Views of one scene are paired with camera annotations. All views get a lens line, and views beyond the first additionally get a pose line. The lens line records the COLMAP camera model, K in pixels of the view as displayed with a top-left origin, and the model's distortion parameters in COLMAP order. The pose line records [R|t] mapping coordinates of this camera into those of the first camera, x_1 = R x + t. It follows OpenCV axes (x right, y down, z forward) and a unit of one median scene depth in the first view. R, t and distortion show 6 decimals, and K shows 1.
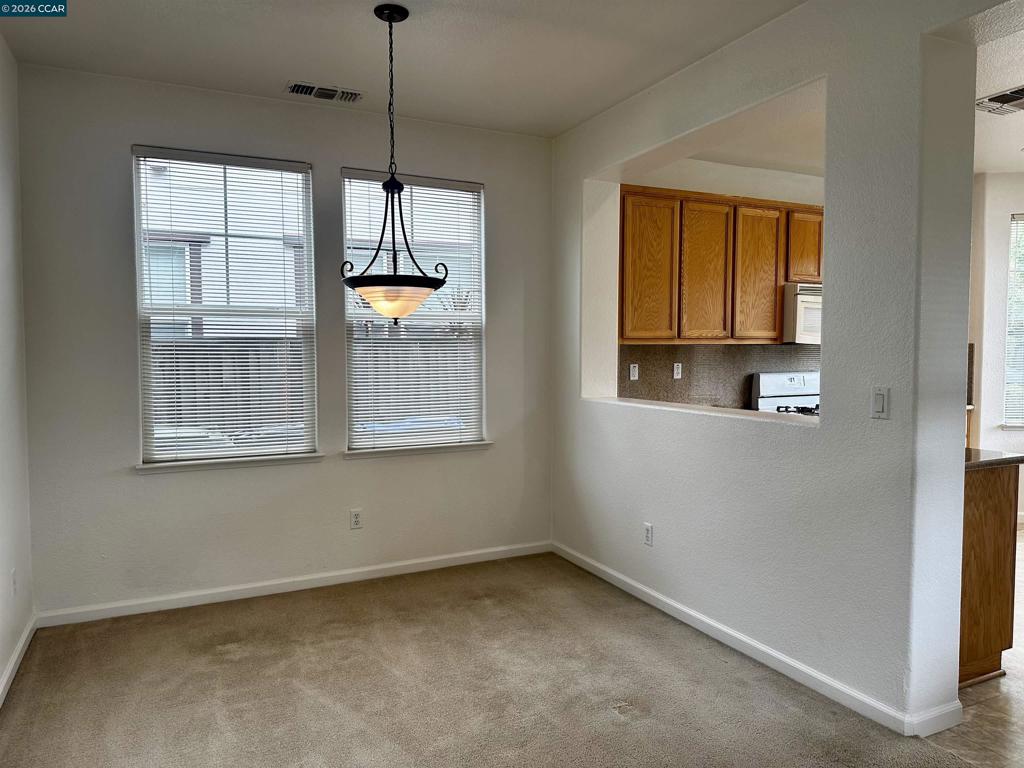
lens RADIAL K [[711.1, 0, 504.5], [0, 711.1, 385.8], [0, 0, 1]] dist [0.134334, -0.207754]
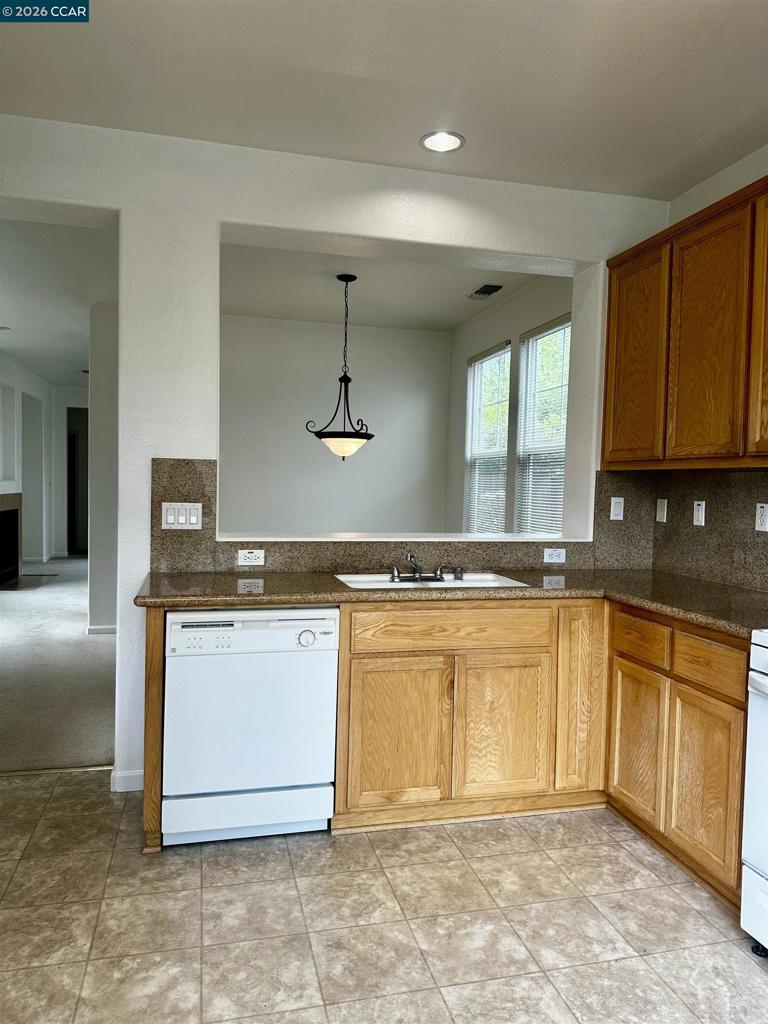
lens RADIAL K [[711.1, 0, 384.5], [0, 711.1, 504.9], [0, 0, 1]] dist [0.134334, -0.207754]
pose [[-0.199213, 0.036618, -0.979272, 0.927093], [-0.067459, 0.996419, 0.050982, -0.043275], [0.977632, 0.076217, -0.196029, 0.898085]]
